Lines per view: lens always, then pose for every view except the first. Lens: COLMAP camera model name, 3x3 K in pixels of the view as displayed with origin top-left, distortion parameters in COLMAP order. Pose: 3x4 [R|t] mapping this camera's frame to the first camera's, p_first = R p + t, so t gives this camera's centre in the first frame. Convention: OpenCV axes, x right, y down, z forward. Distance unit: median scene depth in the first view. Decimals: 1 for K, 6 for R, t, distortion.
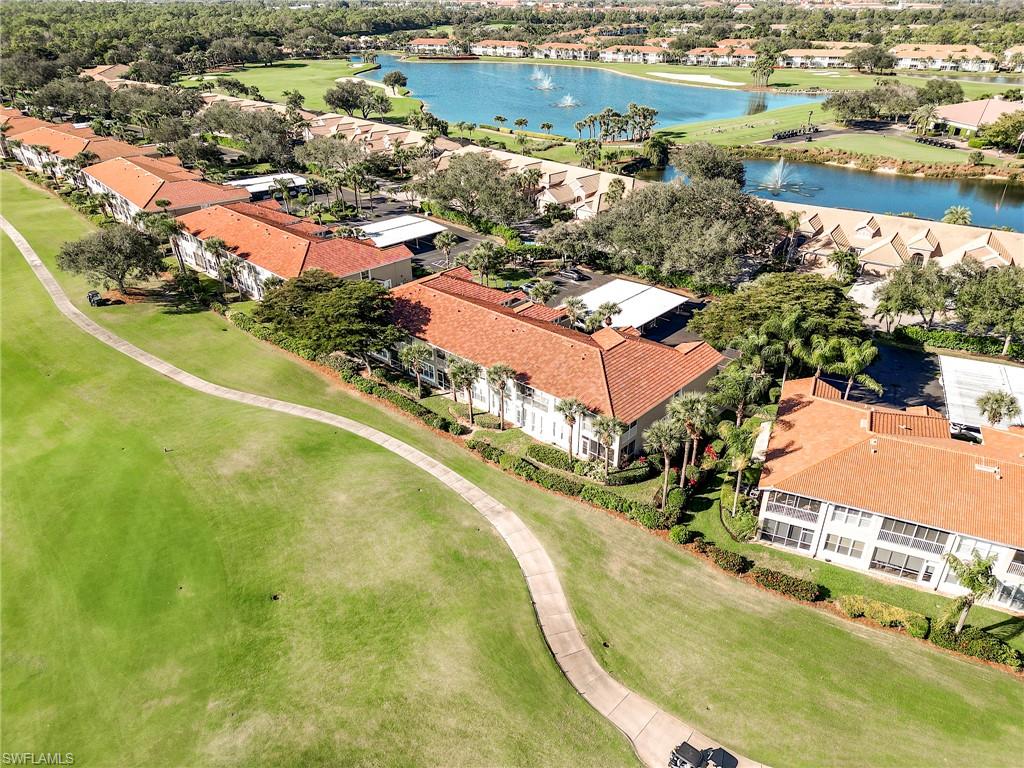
lens RADIAL K [[719.6, 0, 512.0], [0, 719.6, 384.0], [0, 0, 1]] dist [0.119064, -0.104513]
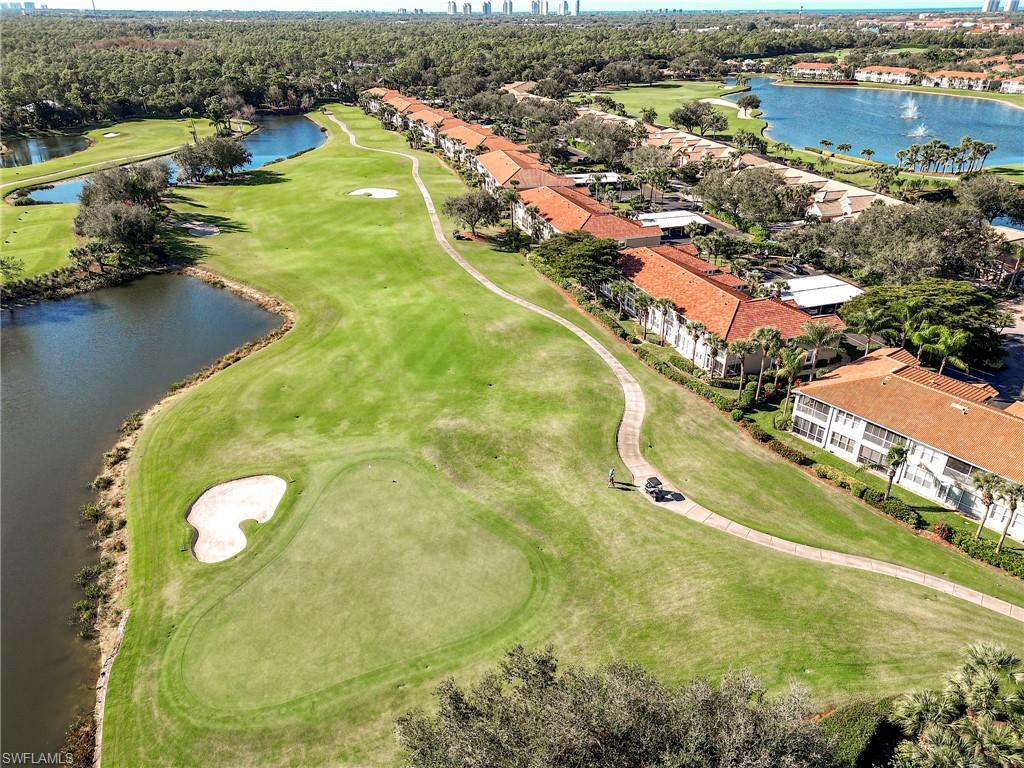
lens RADIAL K [[719.6, 0, 512.0], [0, 719.6, 384.0], [0, 0, 1]] dist [0.119064, -0.104513]
pose [[0.880063, 0.221674, -0.419941, 0.237235], [-0.230545, 0.972591, 0.030252, 0.111091], [0.415137, 0.070192, 0.907047, -0.299625]]
